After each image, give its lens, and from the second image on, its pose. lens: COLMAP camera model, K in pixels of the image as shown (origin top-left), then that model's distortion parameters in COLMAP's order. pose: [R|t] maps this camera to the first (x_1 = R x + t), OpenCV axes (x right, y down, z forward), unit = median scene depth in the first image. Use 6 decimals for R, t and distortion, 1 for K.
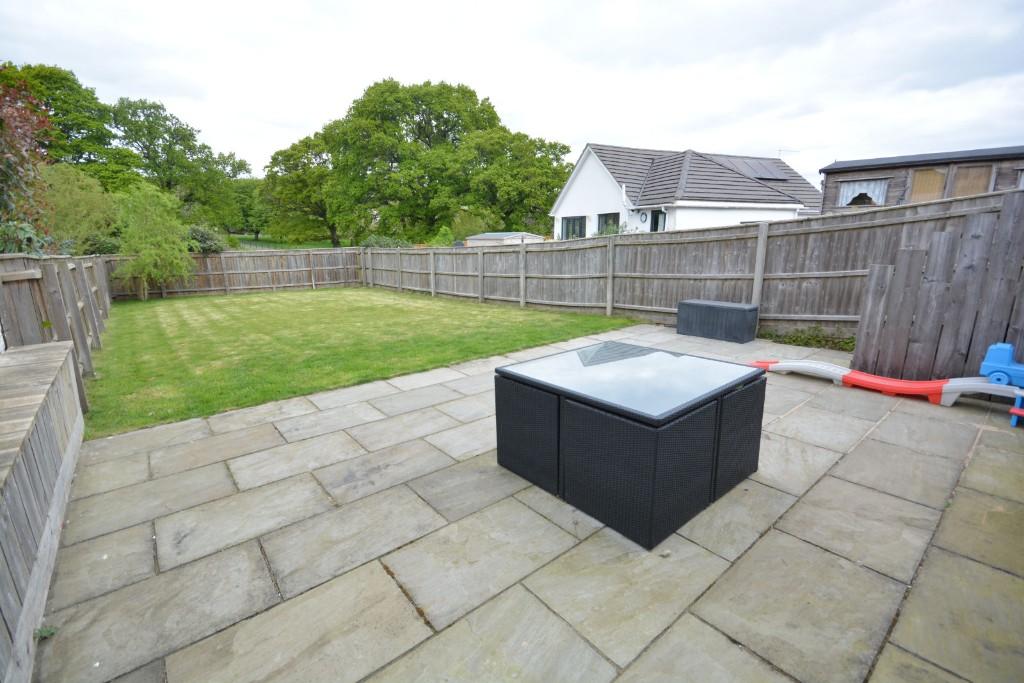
lens RADIAL K [[448.9, 0, 508.3], [0, 448.9, 344.7], [0, 0, 1]] dist [-0.002616, -0.000915]
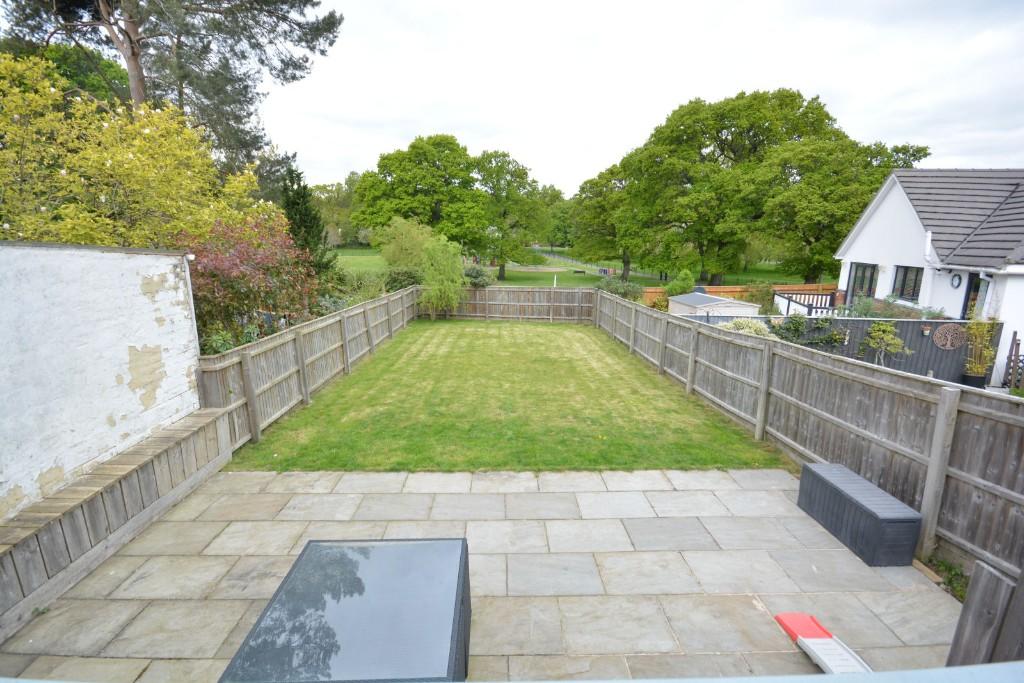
lens RADIAL K [[448.9, 0, 508.3], [0, 448.9, 344.7], [0, 0, 1]] dist [-0.002616, -0.000915]
pose [[0.783460, 0.141761, -0.605057, 0.144420], [-0.152347, 0.987737, 0.034154, -0.081298], [0.602479, 0.065420, 0.795449, 0.050090]]
